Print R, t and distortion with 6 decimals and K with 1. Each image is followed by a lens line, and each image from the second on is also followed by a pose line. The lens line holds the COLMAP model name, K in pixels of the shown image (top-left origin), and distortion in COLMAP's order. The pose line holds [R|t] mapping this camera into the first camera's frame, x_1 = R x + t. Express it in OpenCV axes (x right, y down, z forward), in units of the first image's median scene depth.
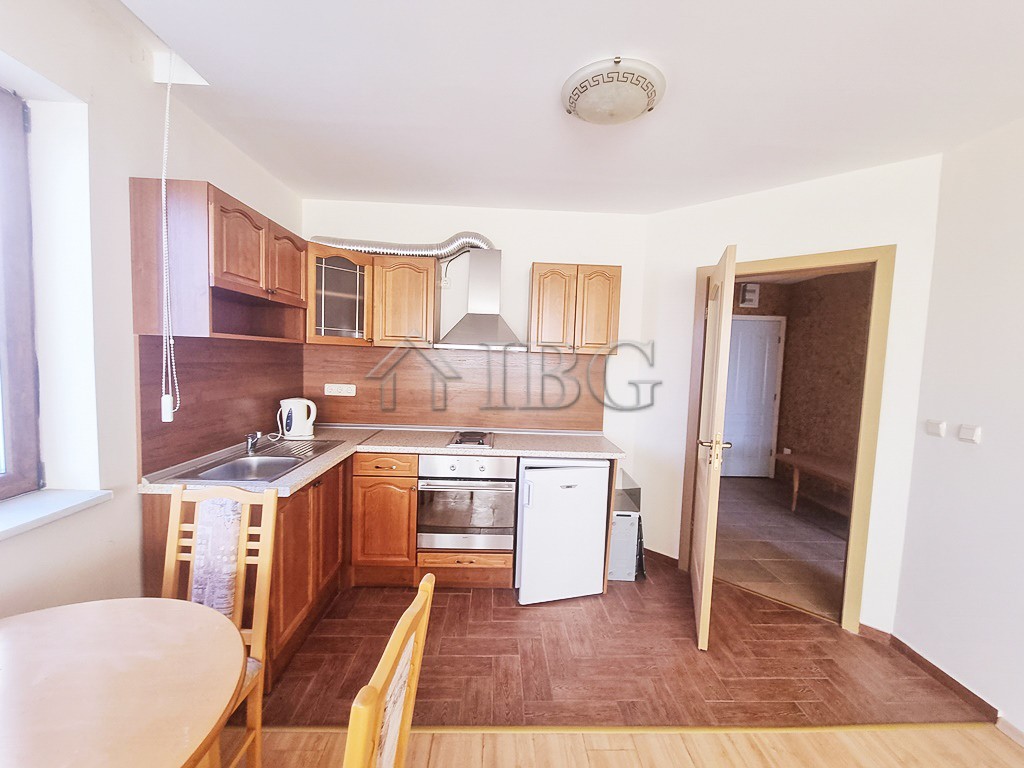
lens RADIAL K [[414.9, 0, 512.8], [0, 414.9, 383.7], [0, 0, 1]] dist [0.005226, -0.003642]
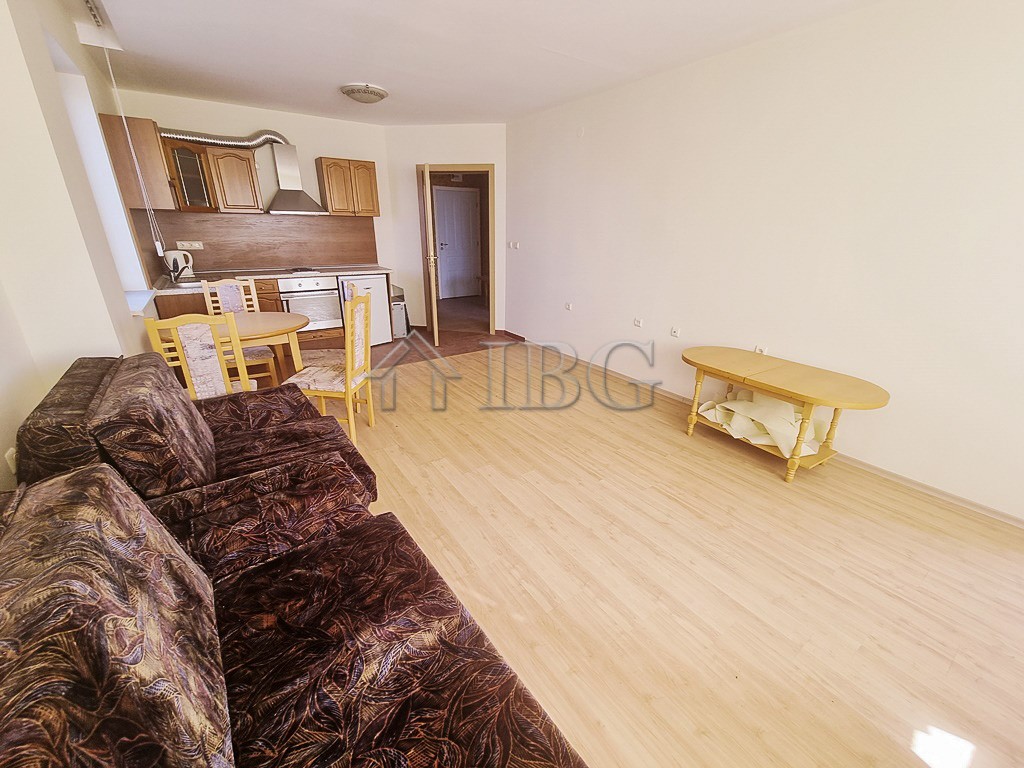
lens RADIAL K [[414.9, 0, 516.1], [0, 414.9, 387.9], [0, 0, 1]] dist [0.005226, -0.003642]
pose [[0.837162, -0.221479, 0.500107, -0.386253], [0.052031, 0.942449, 0.330277, 0.081365], [-0.544475, -0.250474, 0.800506, -1.144067]]
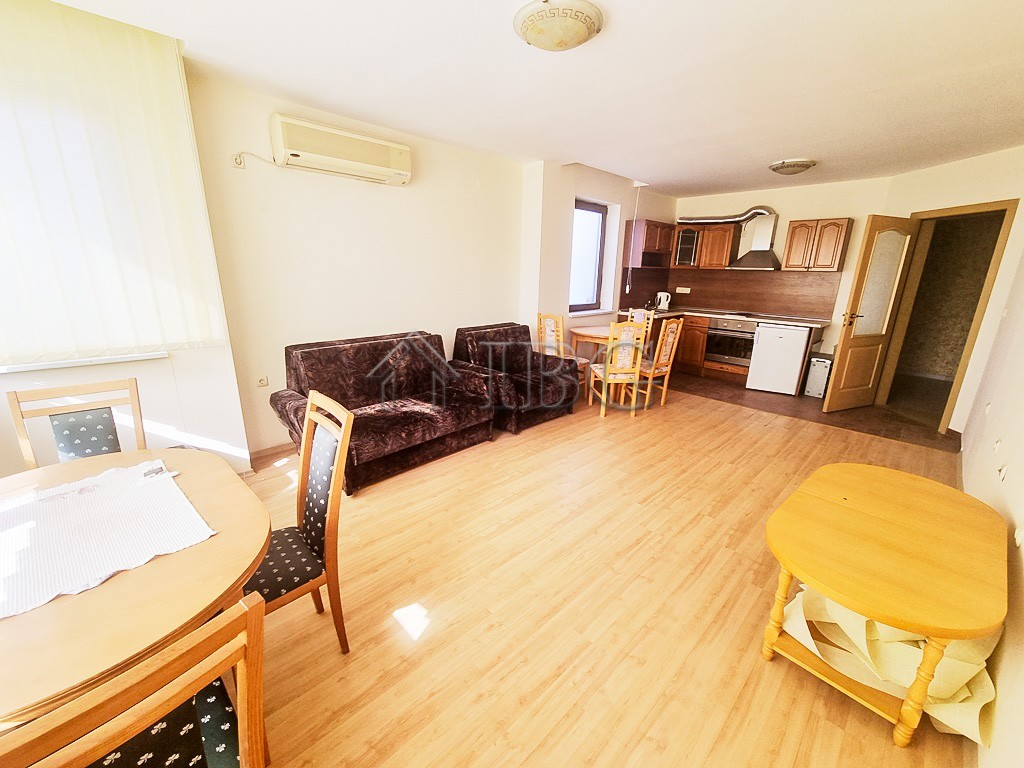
lens RADIAL K [[414.9, 0, 513.5], [0, 414.9, 390.4], [0, 0, 1]] dist [0.005226, -0.003642]
pose [[0.672375, 0.188254, -0.715871, 0.811100], [-0.044433, 0.975639, 0.214833, 0.124540], [0.738876, -0.112641, 0.664360, -1.461198]]
